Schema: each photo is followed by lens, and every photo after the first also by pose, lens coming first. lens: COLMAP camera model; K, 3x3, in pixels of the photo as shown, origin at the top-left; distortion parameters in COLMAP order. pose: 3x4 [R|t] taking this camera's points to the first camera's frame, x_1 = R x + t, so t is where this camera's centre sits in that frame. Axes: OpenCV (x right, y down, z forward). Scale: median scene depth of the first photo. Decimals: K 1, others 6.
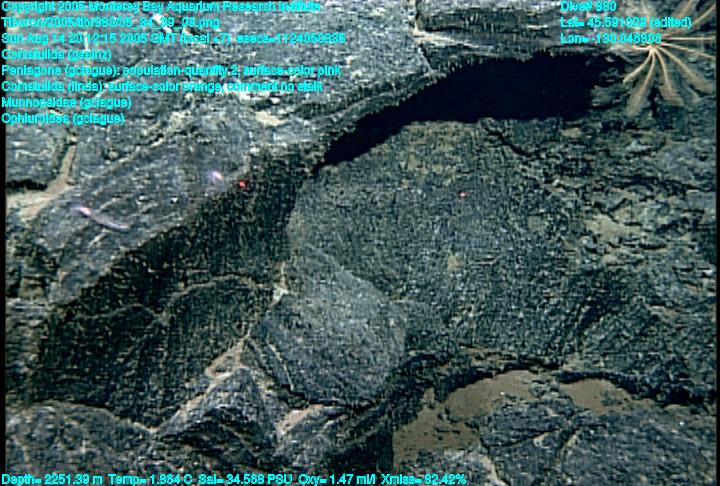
lens RADIAL K [[1648.6, 0, 360.0], [0, 1648.6, 243.0], [0, 0, 1]] dist [0.243590, 0.777717]
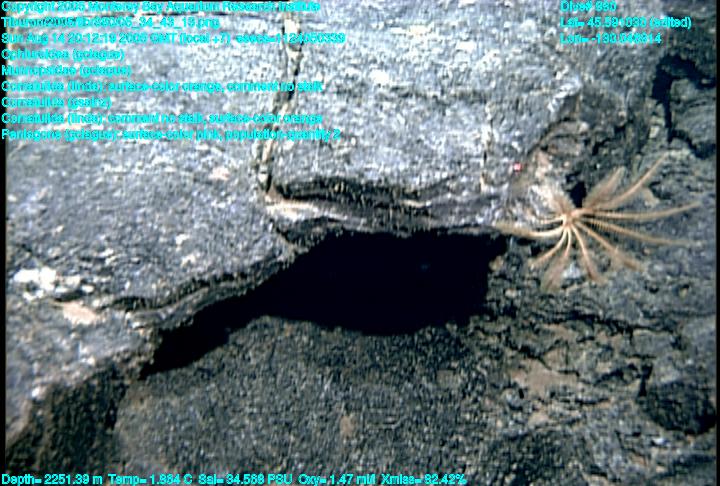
lens RADIAL K [[1648.6, 0, 360.0], [0, 1648.6, 243.0], [0, 0, 1]] dist [0.243590, 0.777717]
pose [[0.999785, -0.008129, -0.019068, 0.080304], [0.009919, 0.995353, 0.095783, -0.158527], [0.018201, -0.095952, 0.995220, 0.197963]]
